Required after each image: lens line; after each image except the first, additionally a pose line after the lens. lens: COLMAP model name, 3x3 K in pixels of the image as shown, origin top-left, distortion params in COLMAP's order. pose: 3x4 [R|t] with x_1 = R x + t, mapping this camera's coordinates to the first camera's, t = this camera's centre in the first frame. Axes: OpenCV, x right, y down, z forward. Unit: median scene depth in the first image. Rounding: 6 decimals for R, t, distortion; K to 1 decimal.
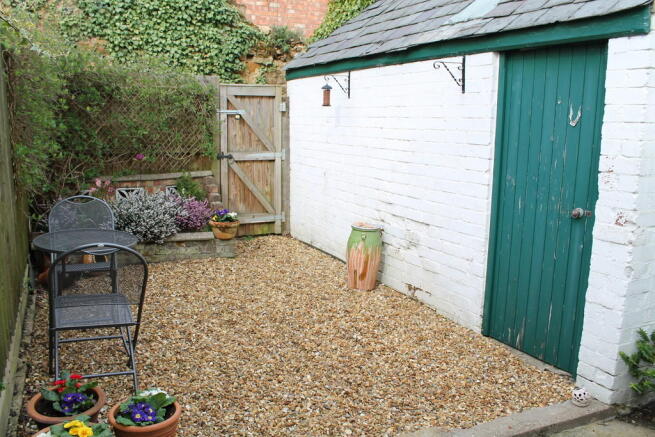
lens RADIAL K [[562.6, 0, 327.5], [0, 562.6, 218.5], [0, 0, 1]] dist [-0.182897, 0.173143]
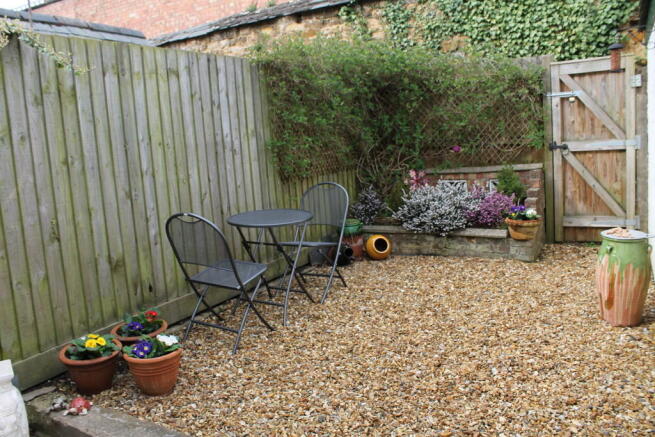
lens RADIAL K [[562.6, 0, 327.5], [0, 562.6, 218.5], [0, 0, 1]] dist [-0.182897, 0.173143]
pose [[0.541346, 0.061664, -0.838536, 0.330558], [-0.068434, 0.997230, 0.029154, -0.000690], [0.838010, 0.041602, 0.544066, 0.239521]]
